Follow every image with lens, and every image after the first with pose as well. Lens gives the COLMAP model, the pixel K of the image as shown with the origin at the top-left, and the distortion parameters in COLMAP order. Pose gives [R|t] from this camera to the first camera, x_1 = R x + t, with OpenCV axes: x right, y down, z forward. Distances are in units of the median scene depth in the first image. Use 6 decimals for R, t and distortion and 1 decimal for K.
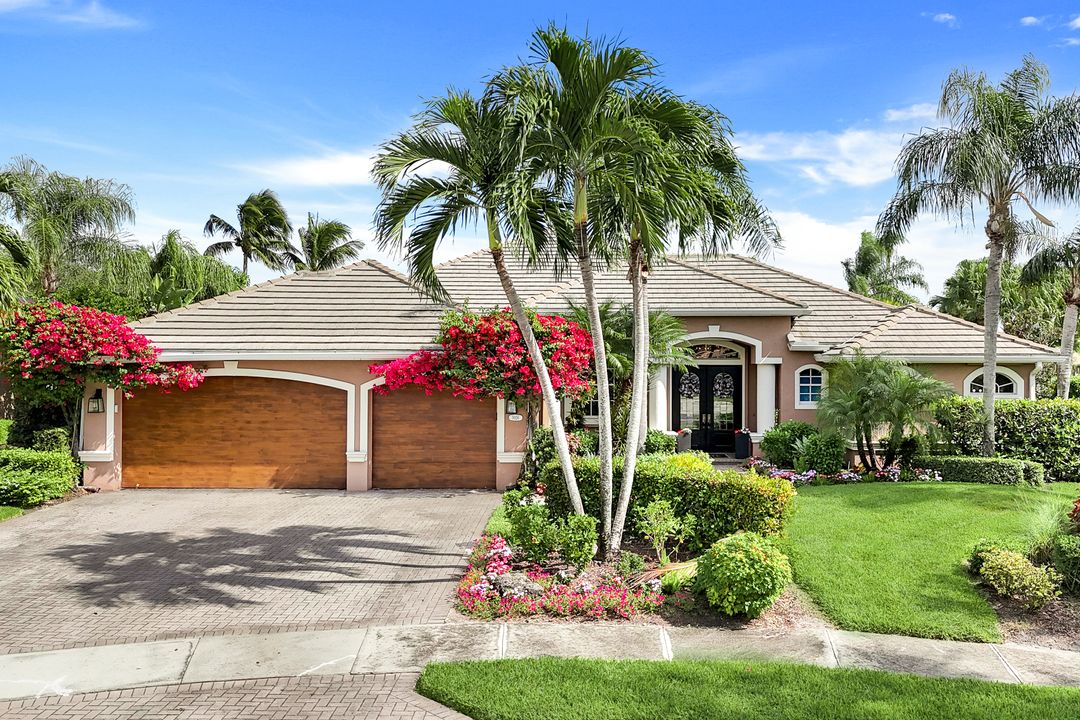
lens RADIAL K [[906.0, 0, 540.0], [0, 906.0, 360.0], [0, 0, 1]] dist [0.051180, -0.005777]
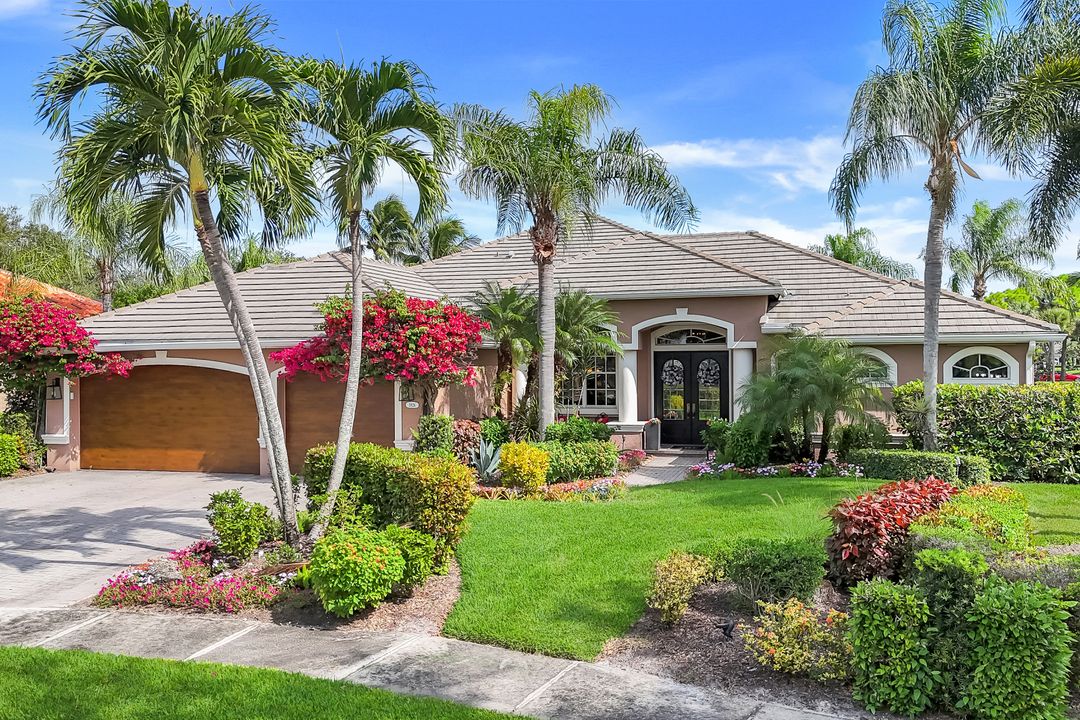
lens RADIAL K [[886.5, 0, 540.0], [0, 886.5, 360.0], [0, 0, 1]] dist [0.043082, -0.009002]
pose [[0.970856, -0.009961, -0.239455, 0.333331], [0.011122, 0.999932, 0.003496, 0.013107], [0.239404, -0.006057, 0.970901, 0.097892]]
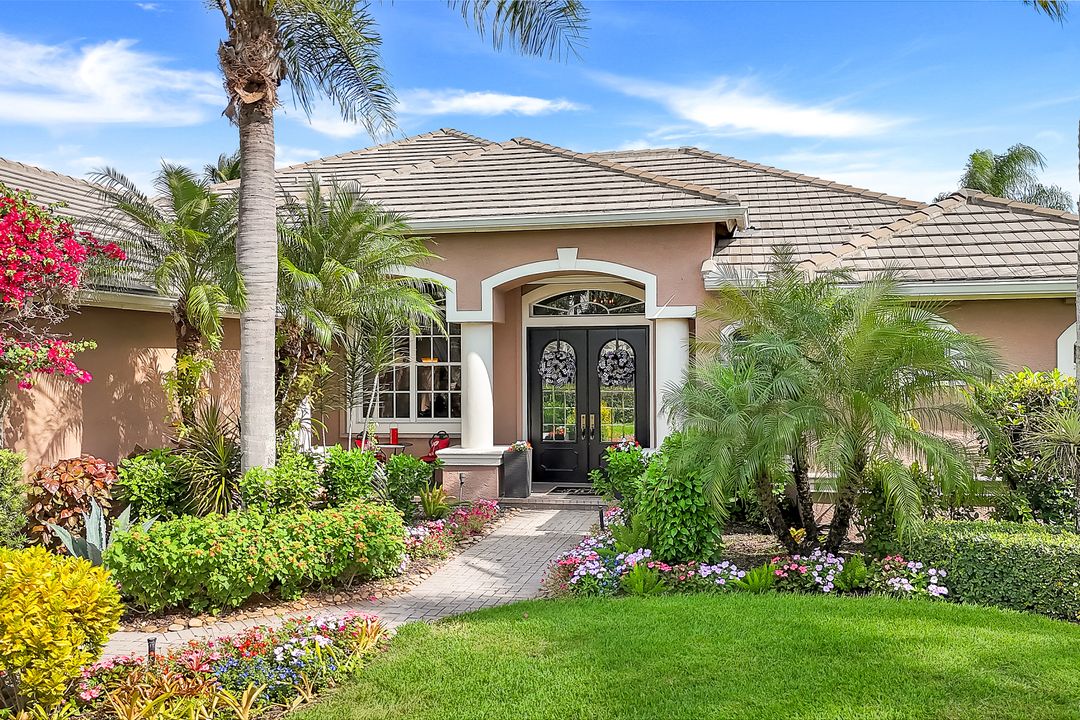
lens RADIAL K [[906.0, 0, 540.0], [0, 906.0, 360.0], [0, 0, 1]] dist [0.051180, -0.005777]
pose [[0.985639, -0.010820, -0.168521, 0.329301], [0.011414, 0.999932, 0.002557, 0.032421], [0.168482, -0.004444, 0.985695, 0.587952]]
